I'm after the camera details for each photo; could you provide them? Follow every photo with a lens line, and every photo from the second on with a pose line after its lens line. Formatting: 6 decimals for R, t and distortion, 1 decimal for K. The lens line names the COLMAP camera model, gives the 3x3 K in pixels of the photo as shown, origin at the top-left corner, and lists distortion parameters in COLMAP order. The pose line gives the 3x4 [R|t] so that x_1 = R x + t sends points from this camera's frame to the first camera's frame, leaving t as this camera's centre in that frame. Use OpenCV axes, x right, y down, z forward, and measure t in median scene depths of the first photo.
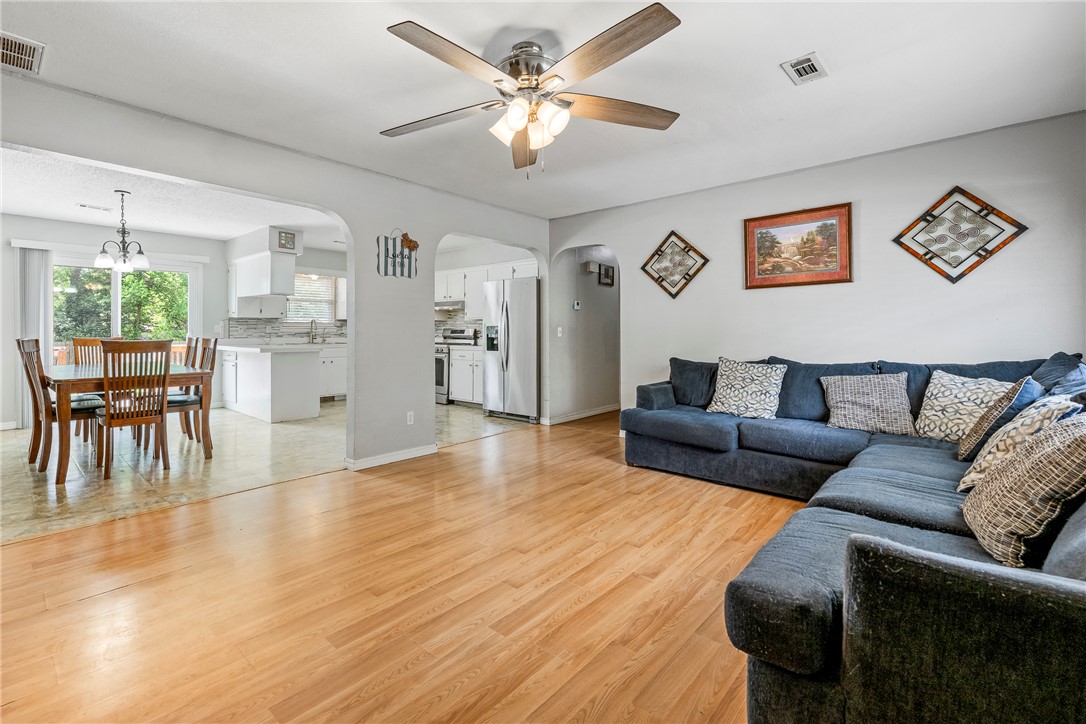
lens RADIAL K [[489.3, 0, 490.5], [0, 489.3, 330.9], [0, 0, 1]] dist [-0.000117, 0.000326]
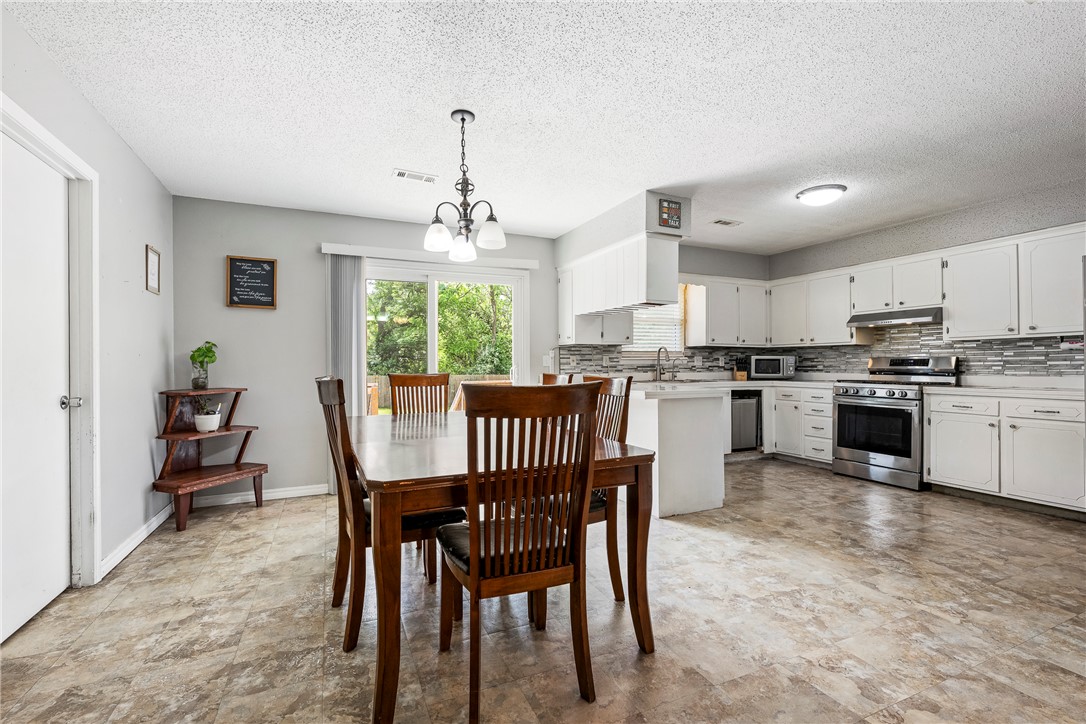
lens RADIAL K [[477.0, 0, 538.6], [0, 477.0, 363.5], [0, 0, 1]] dist [0.000976, -0.000121]
pose [[0.927336, -0.007816, -0.374149, -0.289384], [0.006903, 0.999969, -0.003779, 0.002301], [0.374167, 0.000922, 0.927361, 0.324022]]
